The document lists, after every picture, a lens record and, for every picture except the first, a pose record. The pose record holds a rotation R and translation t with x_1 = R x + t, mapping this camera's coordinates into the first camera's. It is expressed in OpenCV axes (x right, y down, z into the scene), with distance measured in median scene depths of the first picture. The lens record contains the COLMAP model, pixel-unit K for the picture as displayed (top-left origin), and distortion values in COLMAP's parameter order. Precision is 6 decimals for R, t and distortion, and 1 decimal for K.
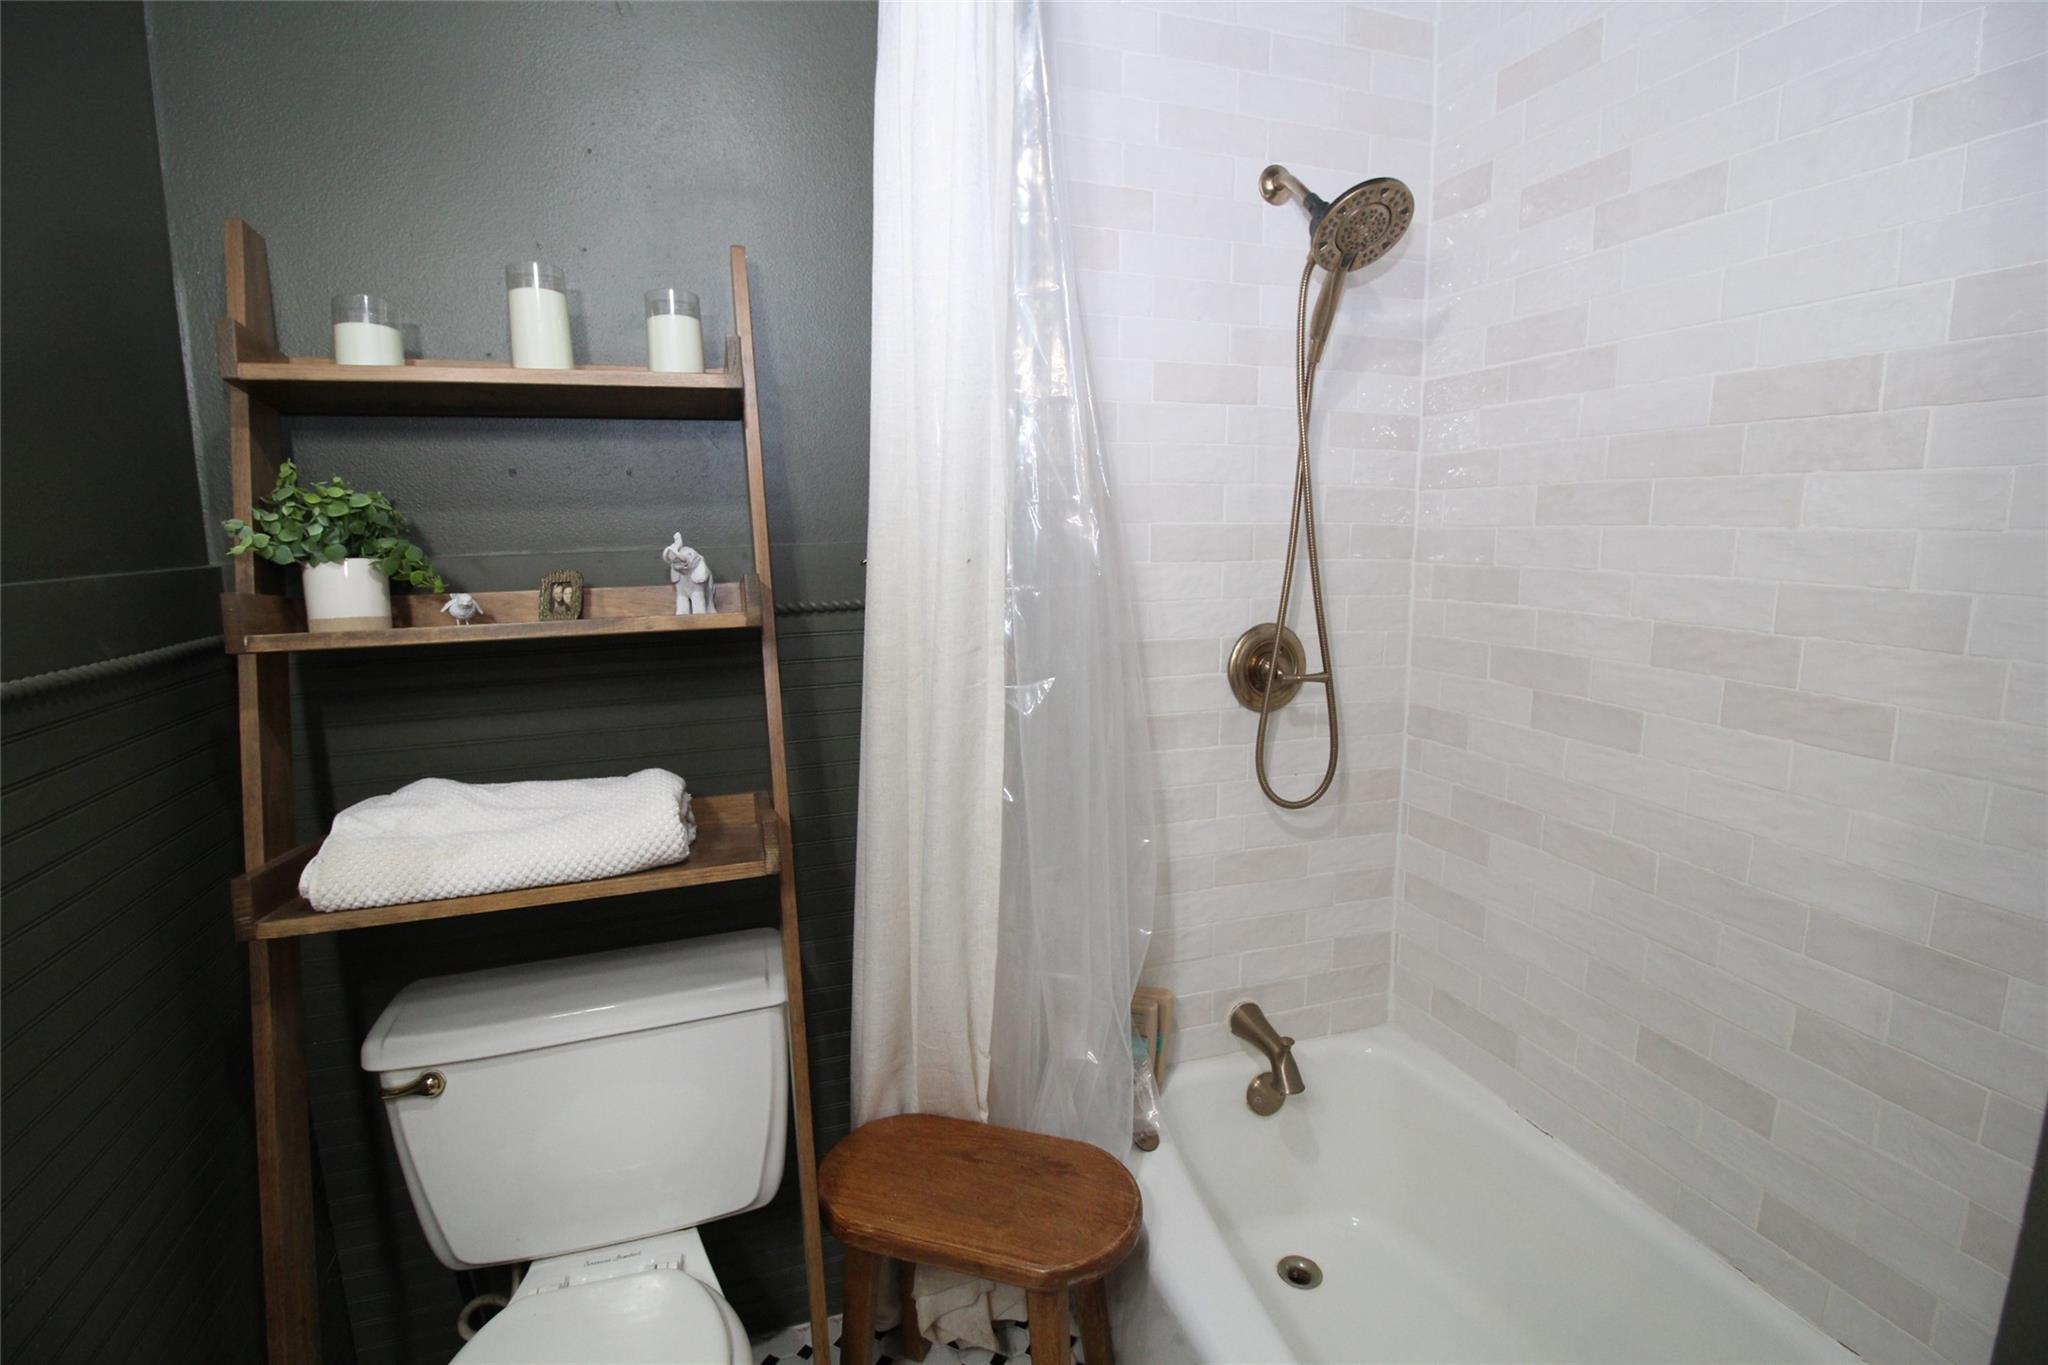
lens RADIAL K [[969.1, 0, 1019.9], [0, 969.1, 692.2], [0, 0, 1]] dist [-0.014113, -0.000437]
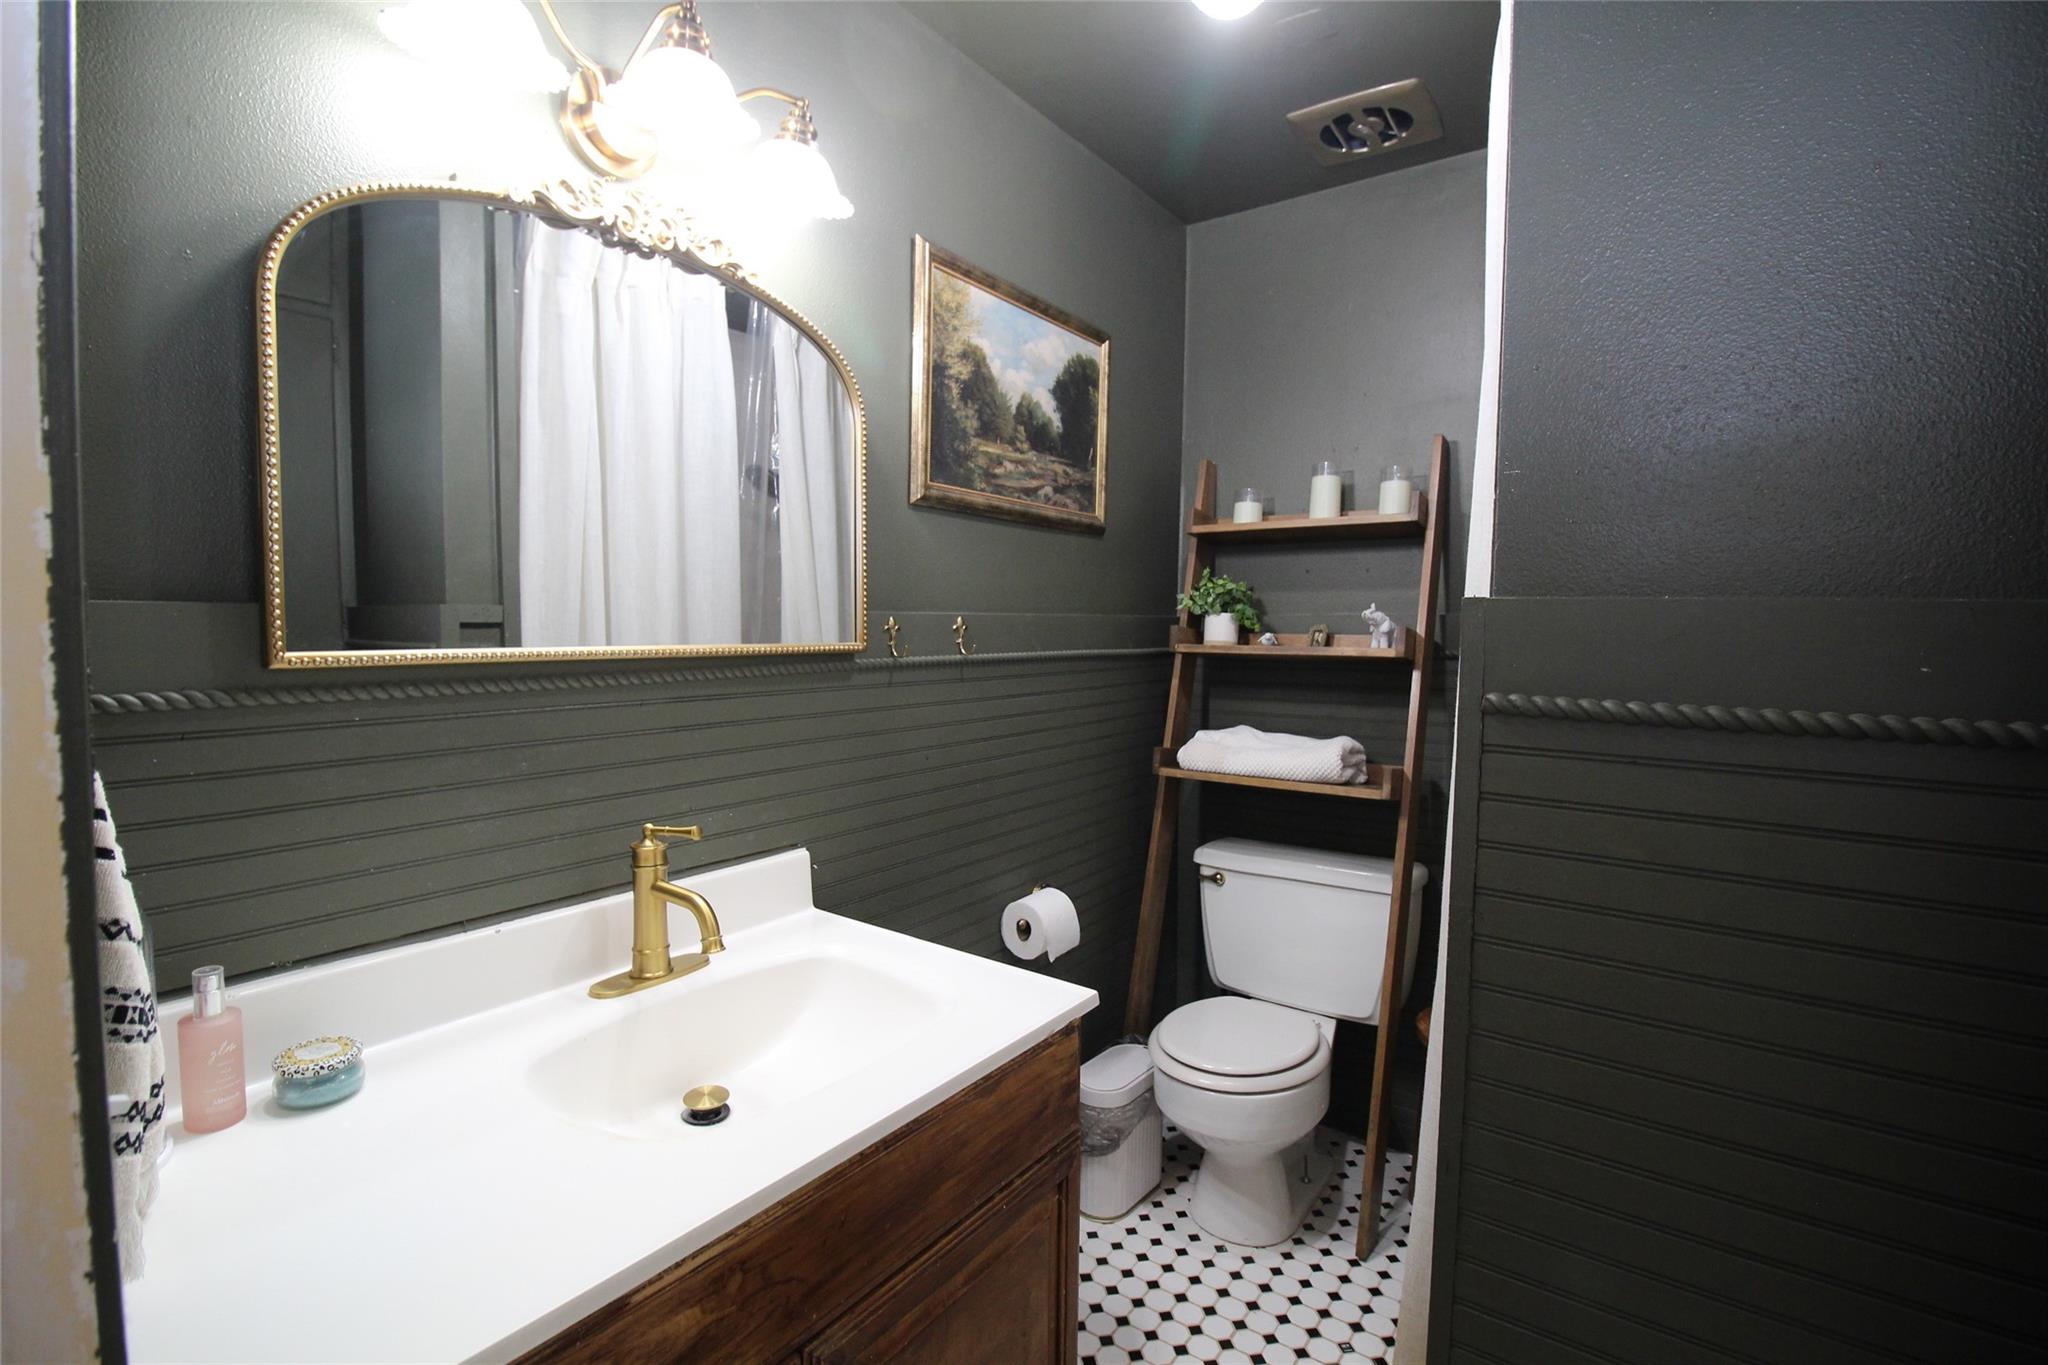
lens RADIAL K [[969.1, 0, 1021.5], [0, 969.1, 685.5], [0, 0, 1]] dist [-0.014113, -0.000437]
pose [[0.590056, 0.074307, -0.803935, 0.739320], [-0.157809, 0.987164, -0.024582, 0.135565], [0.791789, 0.141373, 0.594209, -0.573969]]
